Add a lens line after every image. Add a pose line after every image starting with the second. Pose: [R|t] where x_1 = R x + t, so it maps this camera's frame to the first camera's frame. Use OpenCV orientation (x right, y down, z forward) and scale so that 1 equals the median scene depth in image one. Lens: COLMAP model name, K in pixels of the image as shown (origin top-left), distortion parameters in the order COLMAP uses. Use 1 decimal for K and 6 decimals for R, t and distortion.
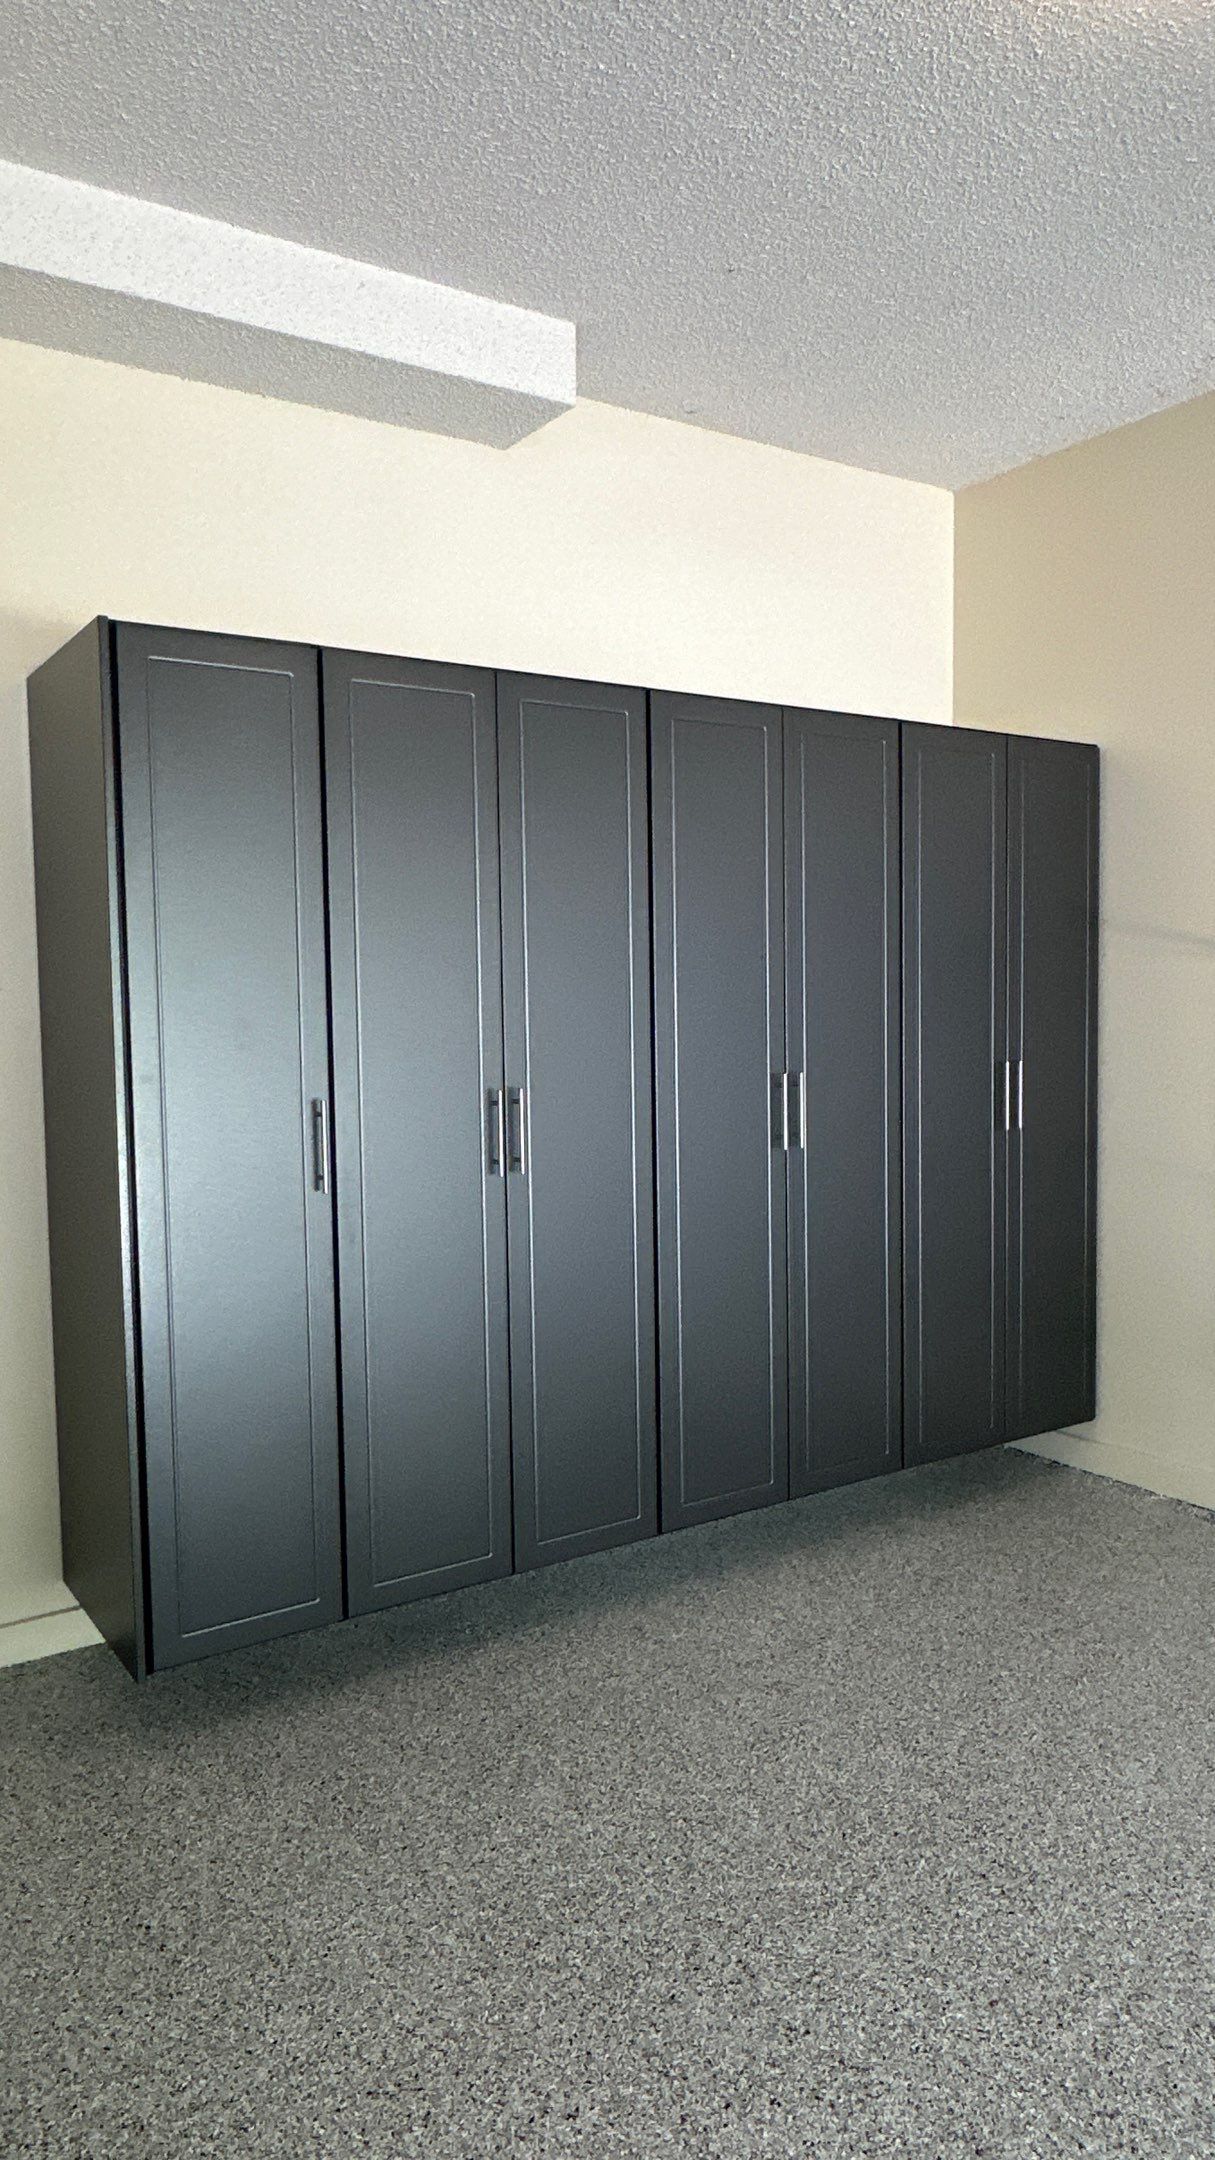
lens RADIAL K [[1436.9, 0, 604.2], [0, 1436.9, 1077.5], [0, 0, 1]] dist [-0.004682, 0.000736]
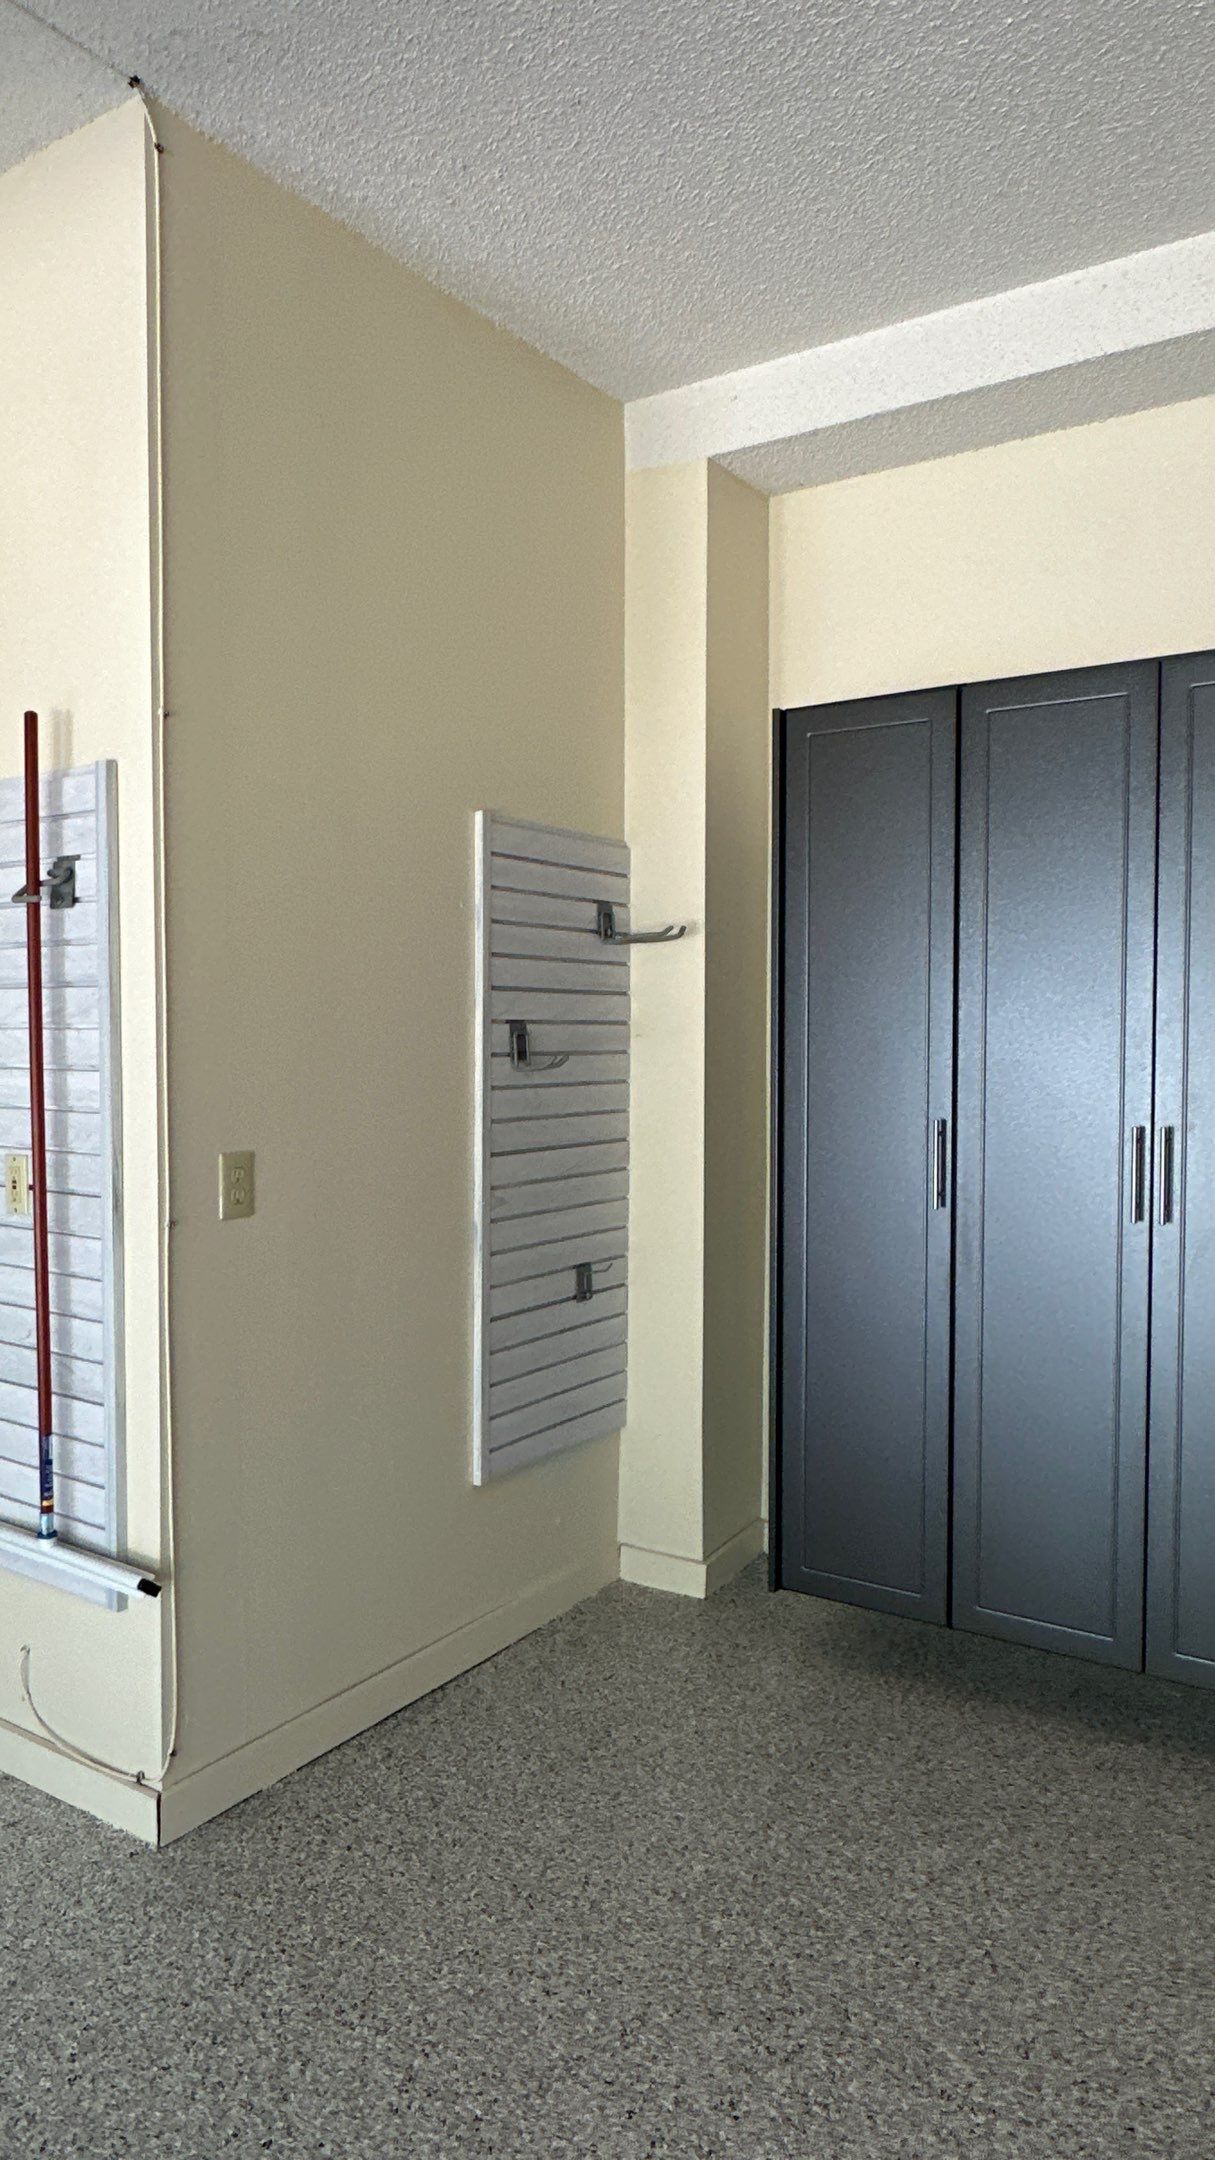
lens RADIAL K [[1436.9, 0, 606.6], [0, 1436.9, 1084.0], [0, 0, 1]] dist [-0.004682, 0.000736]
pose [[0.383212, 0.051676, -0.922214, 0.637984], [-0.059721, 0.997731, 0.031092, -0.026410], [0.921728, 0.043161, 0.385428, 0.355781]]
